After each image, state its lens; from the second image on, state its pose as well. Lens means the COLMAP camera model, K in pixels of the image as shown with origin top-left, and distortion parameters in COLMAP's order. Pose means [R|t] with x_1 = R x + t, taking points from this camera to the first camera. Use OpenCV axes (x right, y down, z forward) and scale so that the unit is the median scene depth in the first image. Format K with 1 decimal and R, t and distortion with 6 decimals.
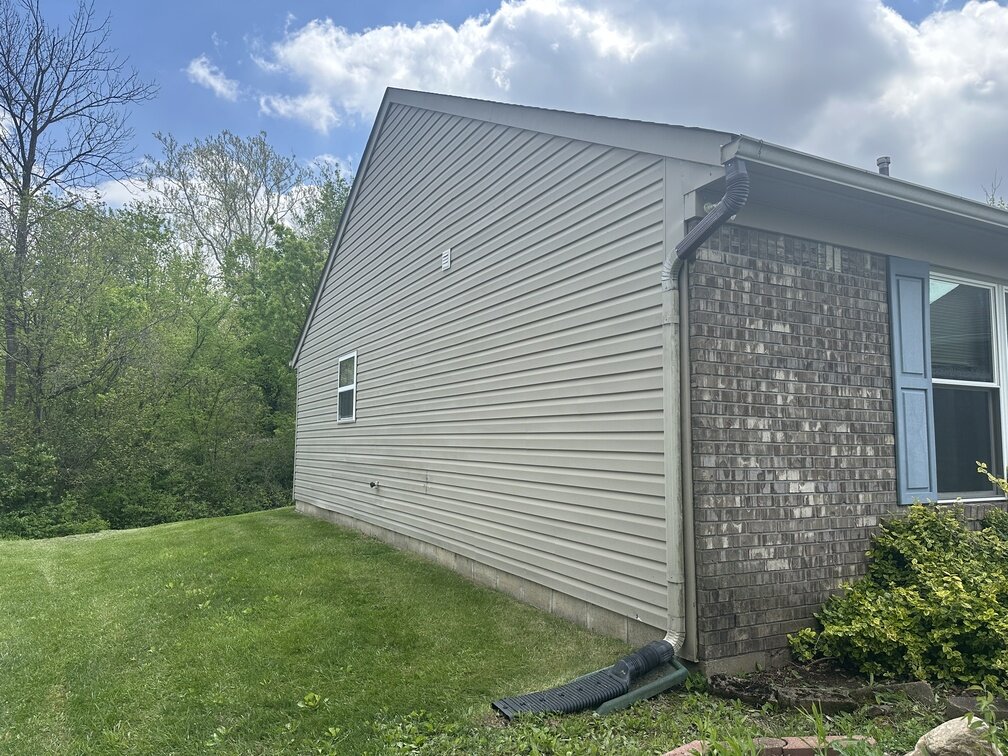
lens RADIAL K [[721.9, 0, 502.0], [0, 721.9, 380.7], [0, 0, 1]] dist [0.000501, -0.005985]
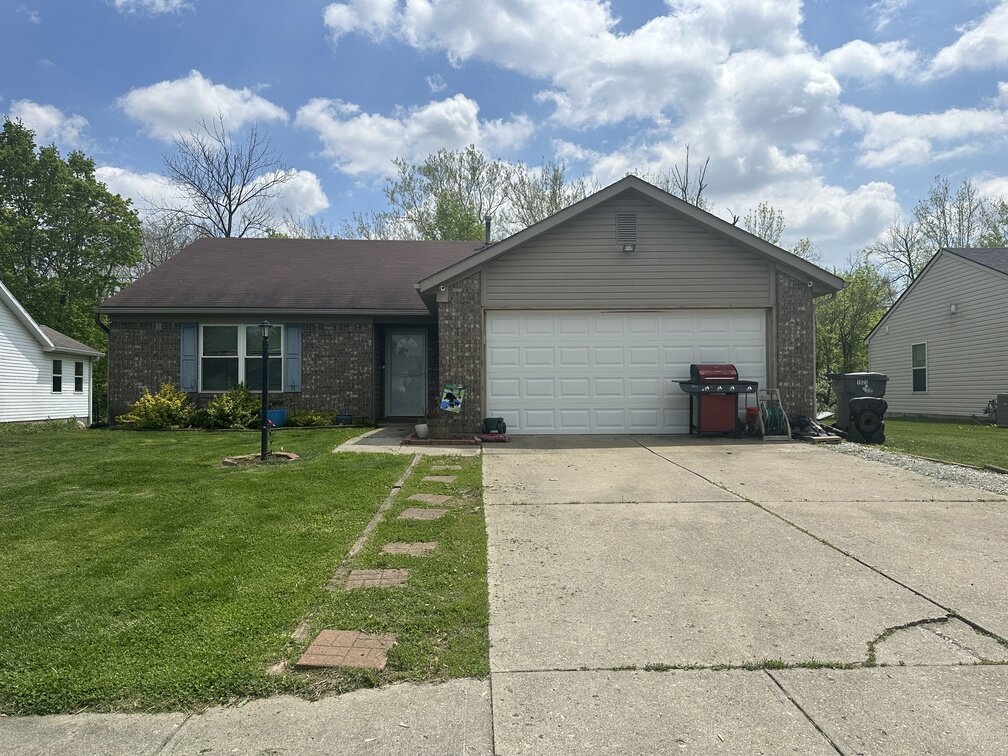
lens RADIAL K [[721.9, 0, 507.4], [0, 721.9, 377.2], [0, 0, 1]] dist [0.000501, -0.005985]
pose [[0.902671, -0.021889, -0.429775, 0.689323], [0.044918, 0.998043, 0.043510, 0.002255], [0.427981, -0.058580, 0.901887, -0.300307]]
